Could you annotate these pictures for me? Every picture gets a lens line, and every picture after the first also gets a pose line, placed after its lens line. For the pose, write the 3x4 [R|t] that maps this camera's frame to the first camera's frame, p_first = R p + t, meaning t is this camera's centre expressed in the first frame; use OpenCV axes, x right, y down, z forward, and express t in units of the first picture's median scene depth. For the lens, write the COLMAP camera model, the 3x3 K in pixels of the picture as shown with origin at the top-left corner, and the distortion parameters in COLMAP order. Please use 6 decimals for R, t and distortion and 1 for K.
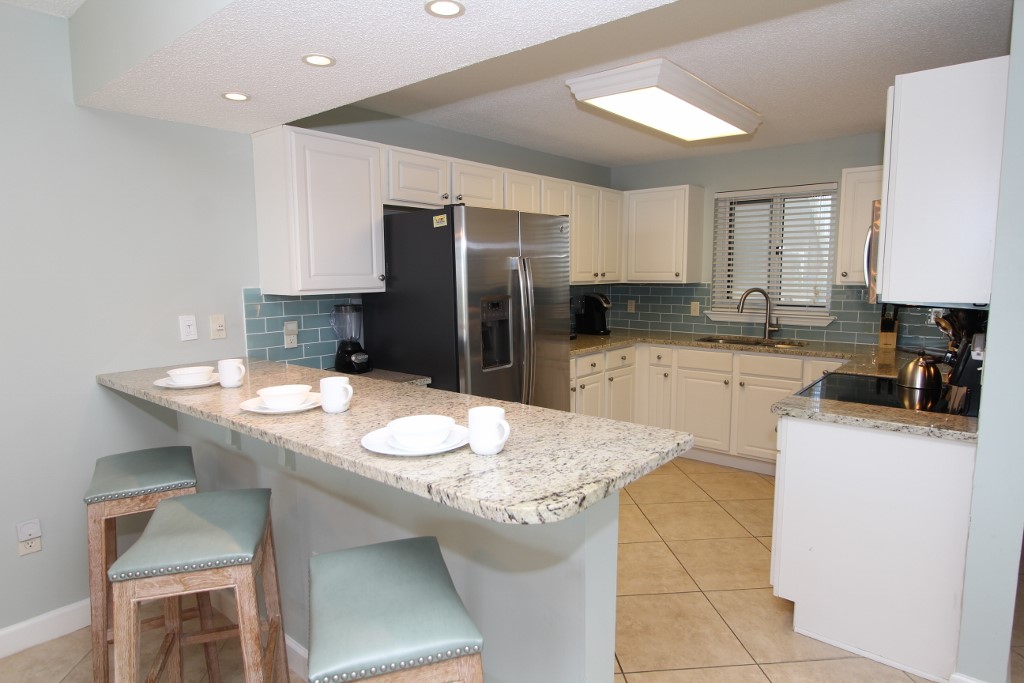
lens RADIAL K [[594.1, 0, 512.0], [0, 594.1, 341.5], [0, 0, 1]] dist [0.002600, -0.000163]
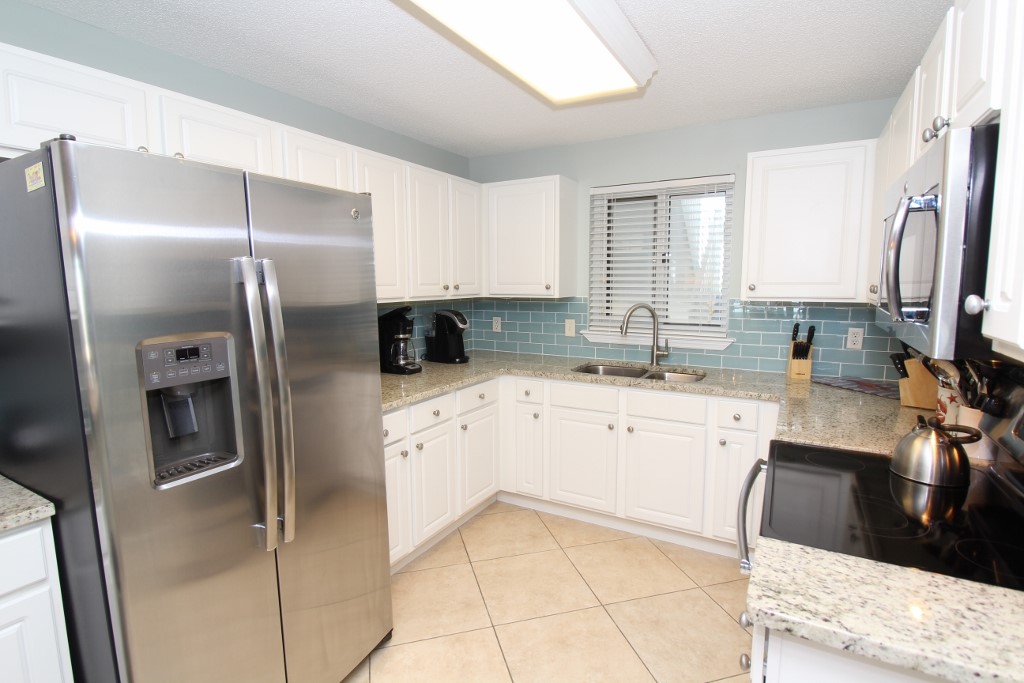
lens RADIAL K [[513.2, 0, 512.0], [0, 513.2, 341.5], [0, 0, 1]] dist [0.001254, 0.000001]
pose [[0.982631, -0.020922, 0.184386, 0.106940], [0.020867, 0.999780, 0.002236, -0.044083], [-0.184392, 0.001650, 0.982851, 0.346663]]
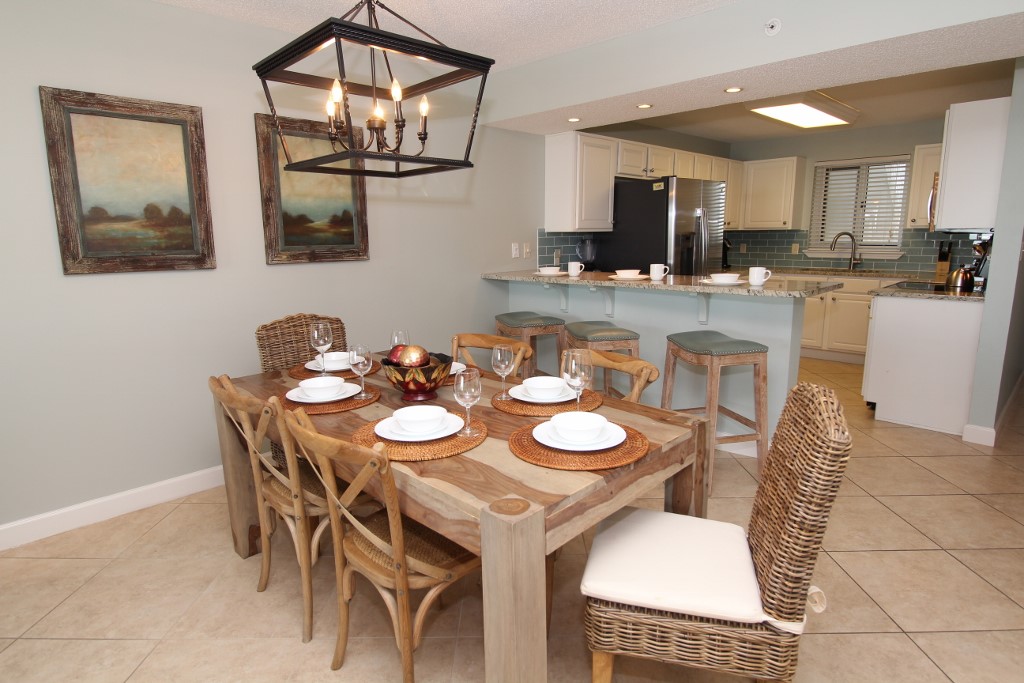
lens RADIAL K [[571.6, 0, 512.0], [0, 571.6, 341.5], [0, 0, 1]] dist [-0.005302, -0.002081]
pose [[0.995891, 0.010895, -0.089904, -0.243541], [-0.004621, 0.997557, 0.069707, 0.076186], [0.090444, -0.069005, 0.993508, -0.413468]]
